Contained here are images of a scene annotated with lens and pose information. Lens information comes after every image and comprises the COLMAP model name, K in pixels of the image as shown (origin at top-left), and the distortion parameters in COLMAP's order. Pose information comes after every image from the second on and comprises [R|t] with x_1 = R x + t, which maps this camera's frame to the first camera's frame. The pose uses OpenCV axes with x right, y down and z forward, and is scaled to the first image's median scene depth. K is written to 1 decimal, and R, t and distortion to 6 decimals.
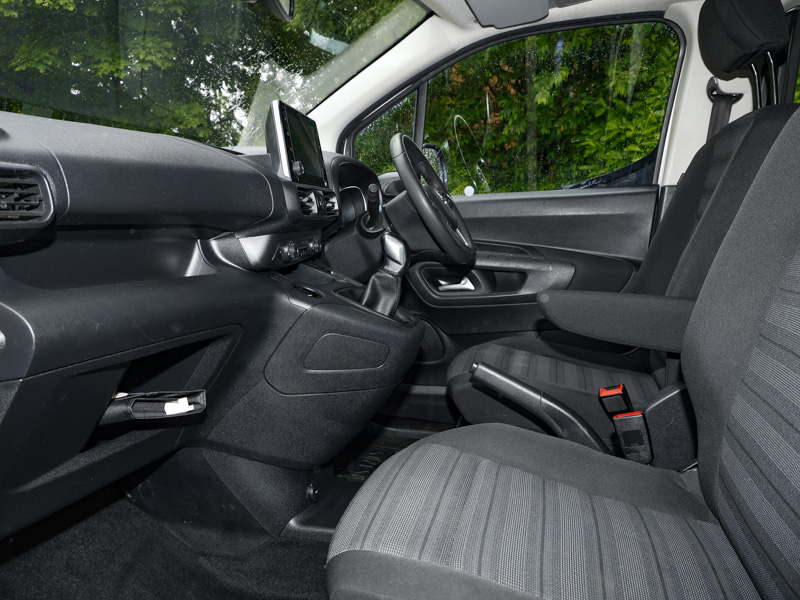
lens RADIAL K [[606.2, 0, 400.0], [0, 606.2, 300.0], [0, 0, 1]] dist [-0.017477, 0.004327]
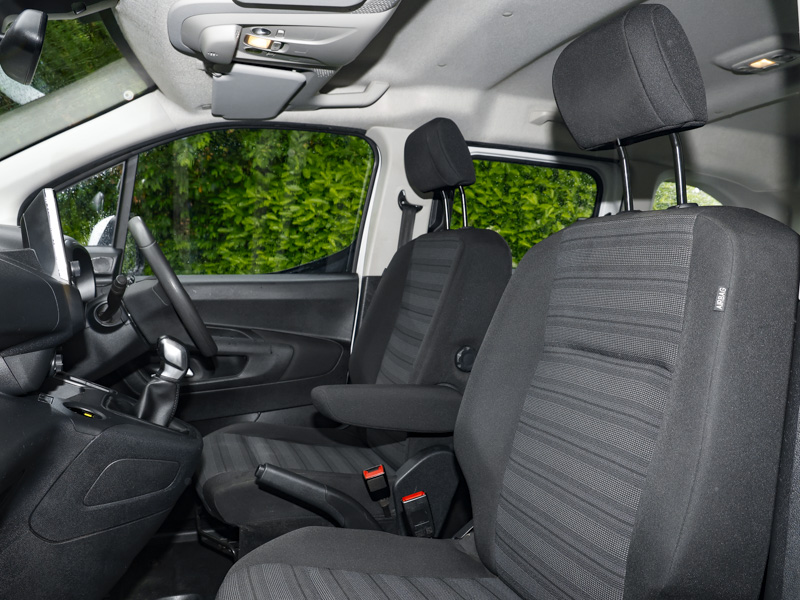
lens RADIAL K [[606.2, 0, 400.0], [0, 606.2, 300.0], [0, 0, 1]] dist [-0.017477, 0.004327]
pose [[0.810676, 0.007433, 0.585448, -0.177276], [0.042085, 0.996593, -0.070928, -0.056452], [-0.583981, 0.082138, 0.807601, 0.030481]]
